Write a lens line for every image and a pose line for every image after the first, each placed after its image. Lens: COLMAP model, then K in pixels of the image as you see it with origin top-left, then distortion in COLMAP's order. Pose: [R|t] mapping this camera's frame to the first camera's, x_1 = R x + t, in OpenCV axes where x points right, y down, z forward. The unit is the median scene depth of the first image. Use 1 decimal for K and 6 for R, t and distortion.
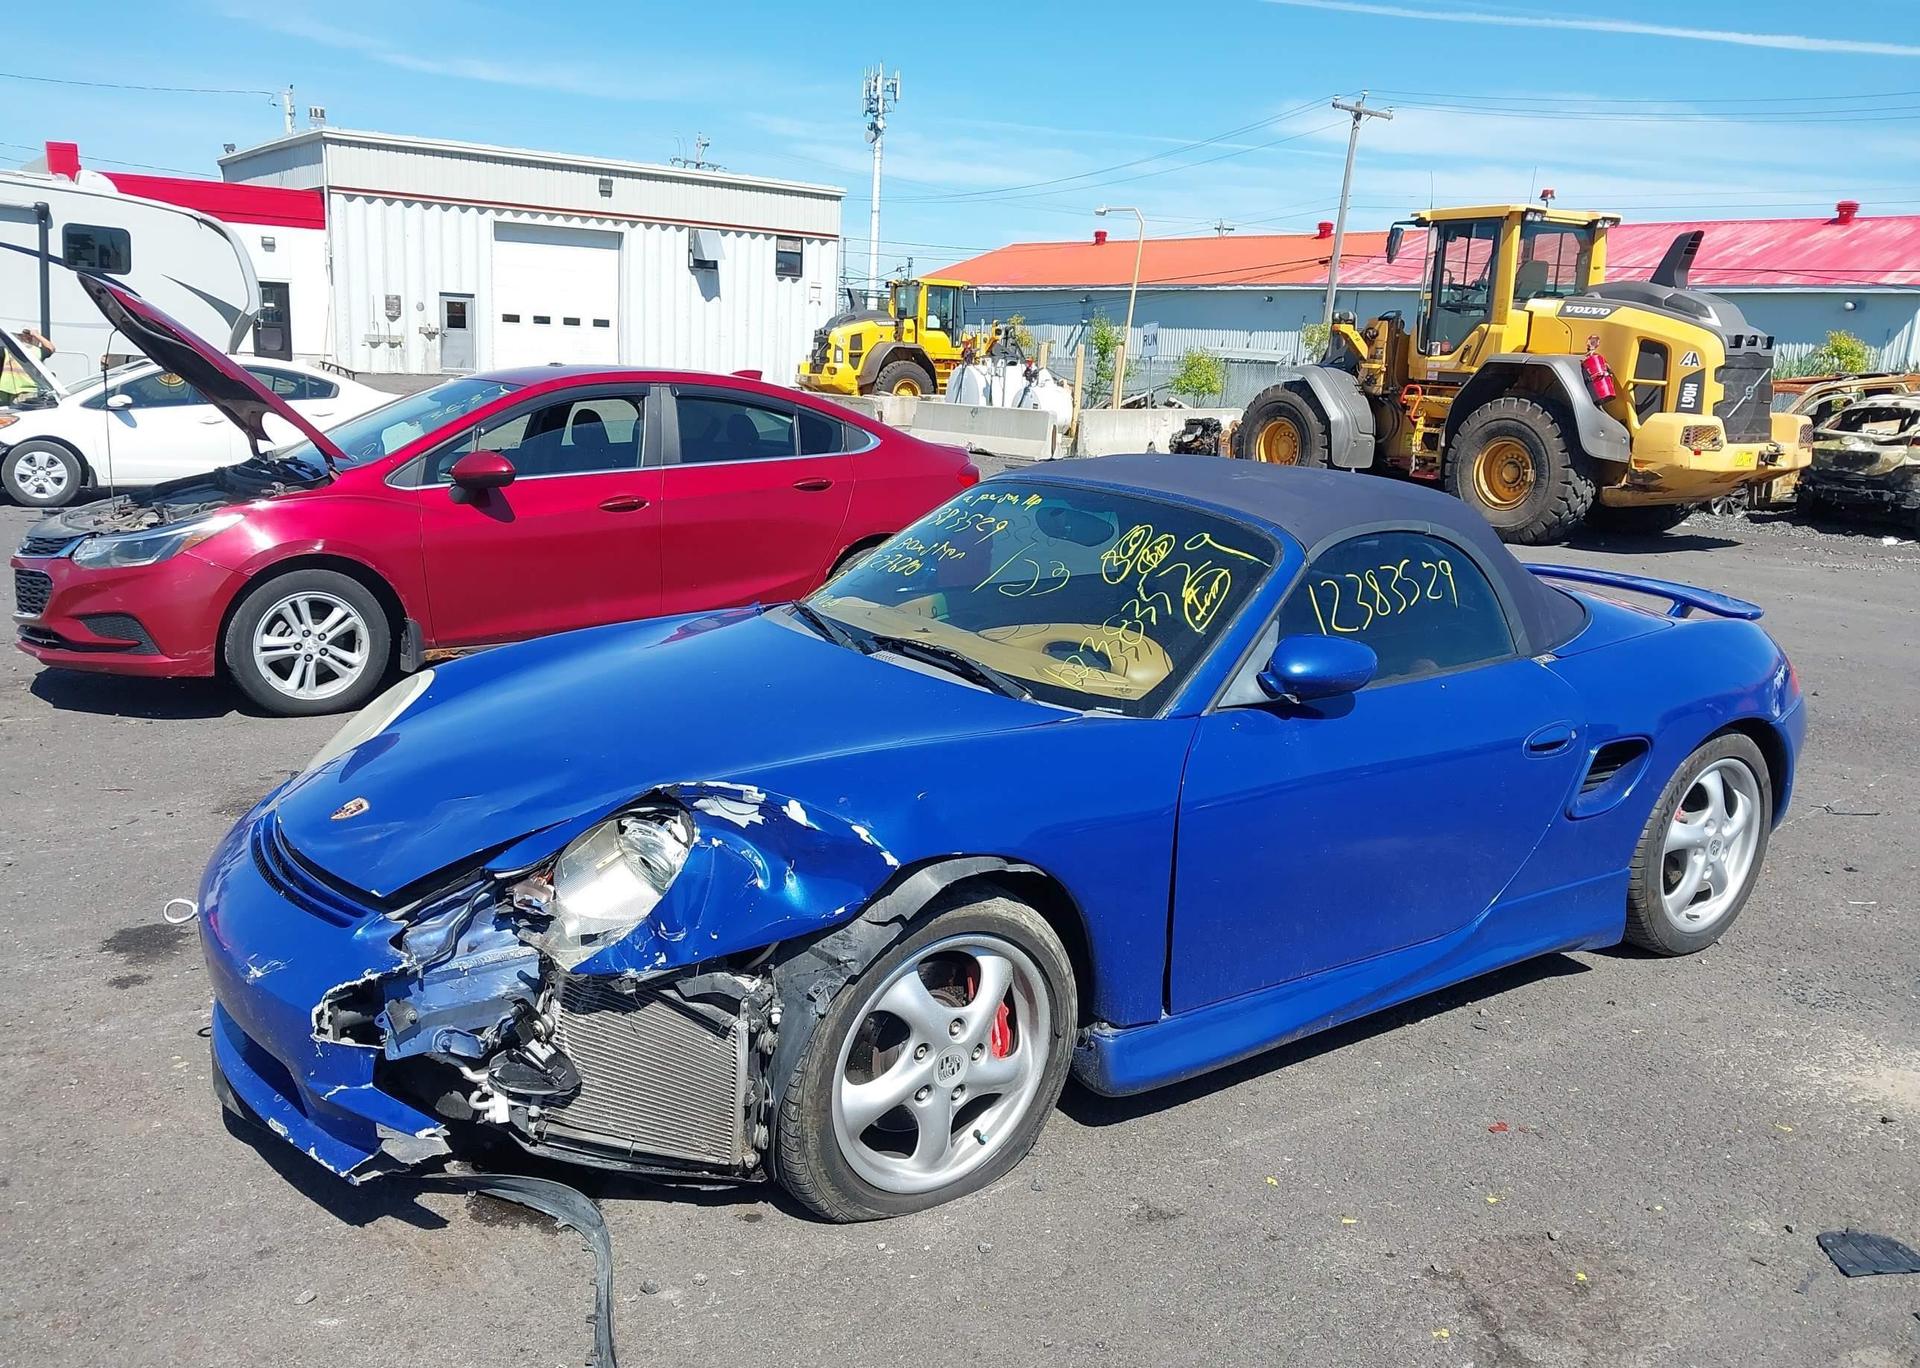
lens RADIAL K [[1498.8, 0, 963.6], [0, 1498.8, 705.7], [0, 0, 1]] dist [0.004430, -0.005656]
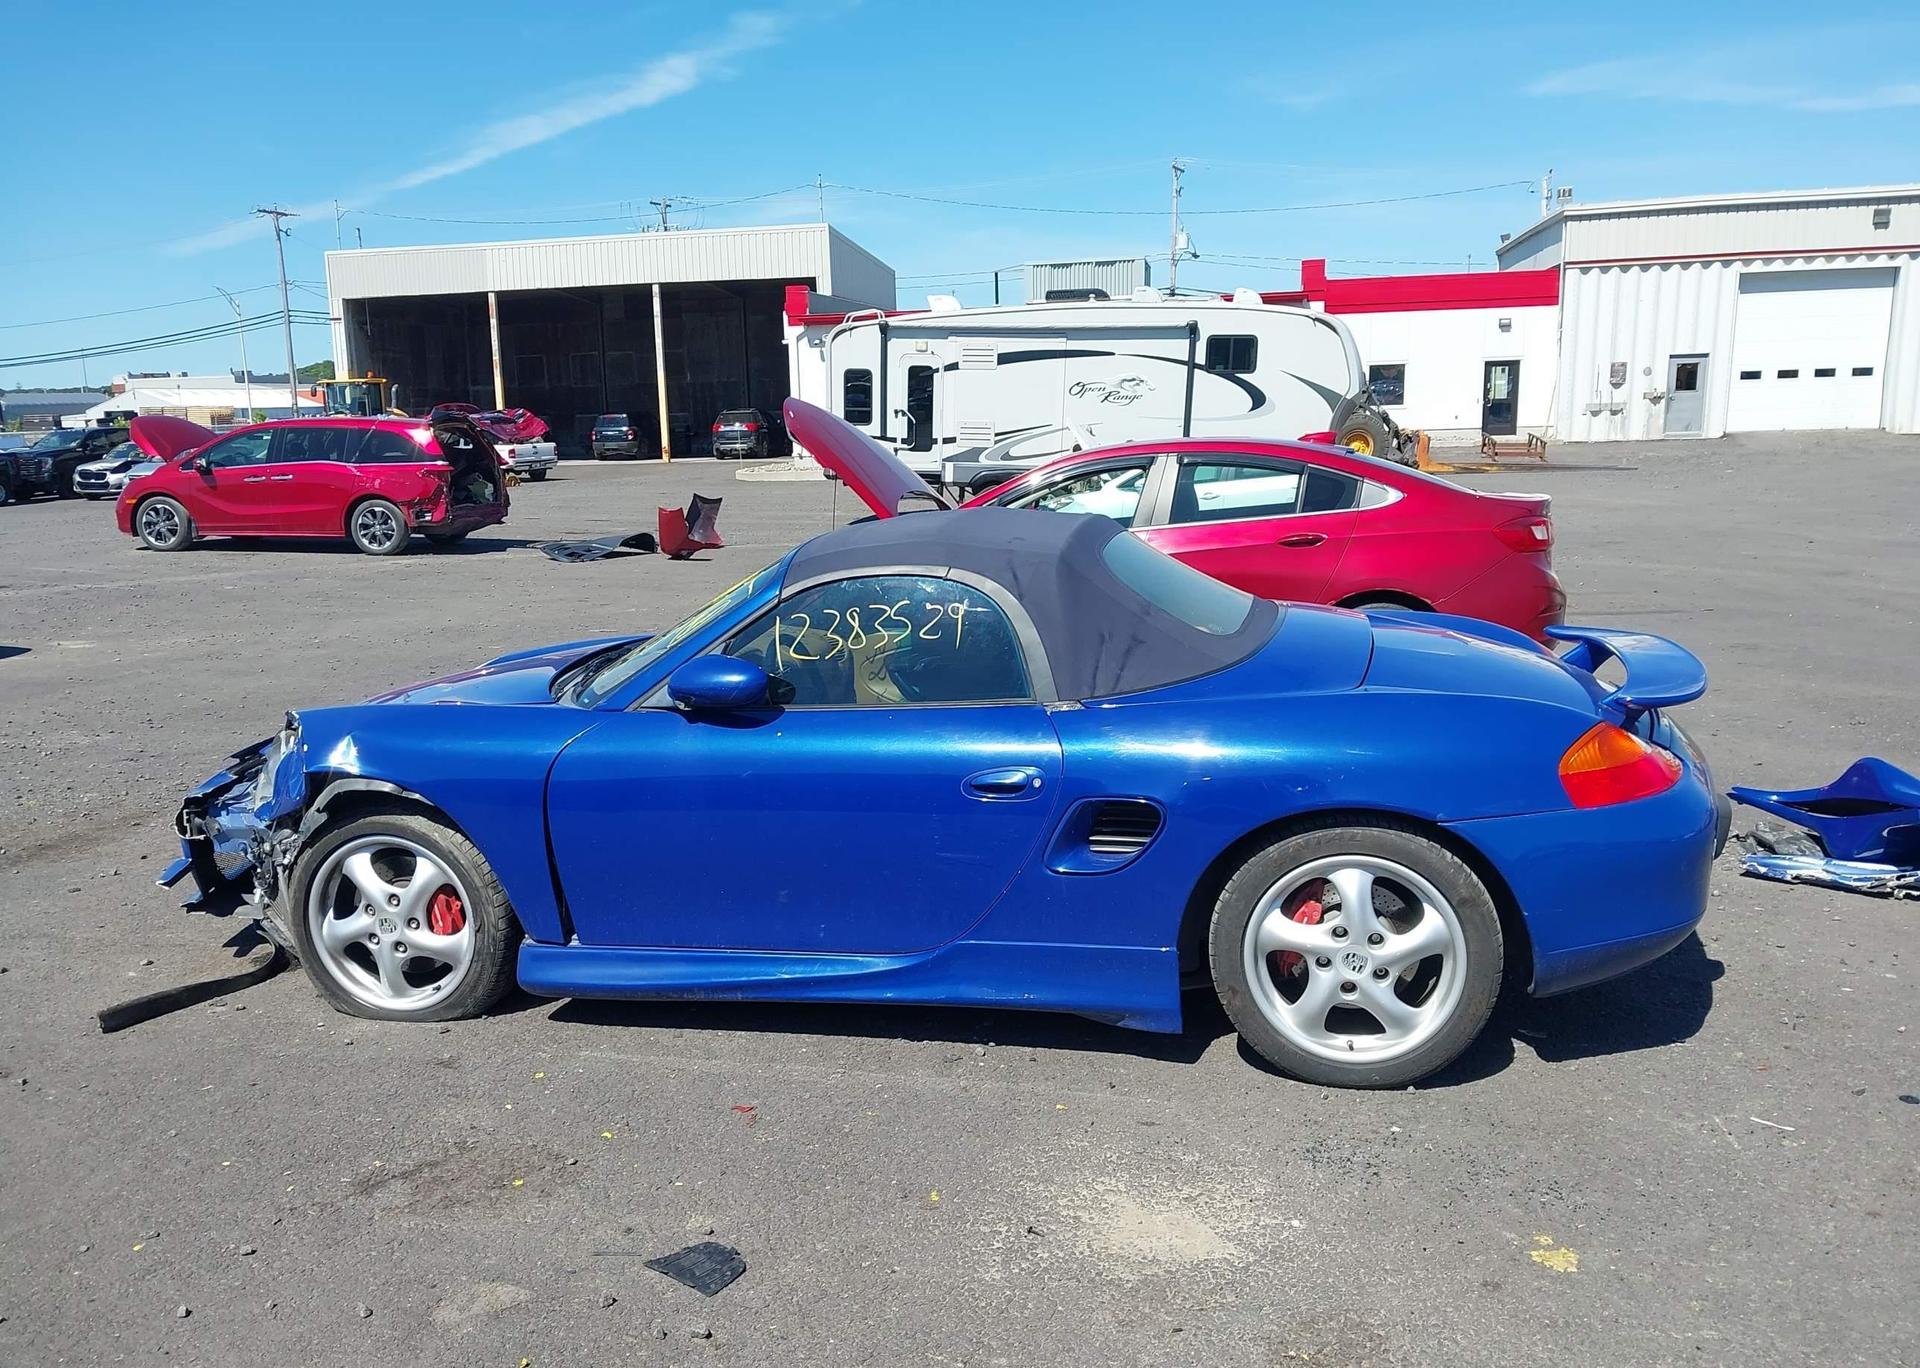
lens RADIAL K [[1502.0, 0, 962.5], [0, 1502.0, 721.0], [0, 0, 1]] dist [0.005817, -0.007824]
pose [[0.680037, 0.081318, -0.728655, 0.237276], [-0.107237, 0.994174, 0.010868, -0.005691], [0.725293, 0.070748, 0.684795, 0.065023]]
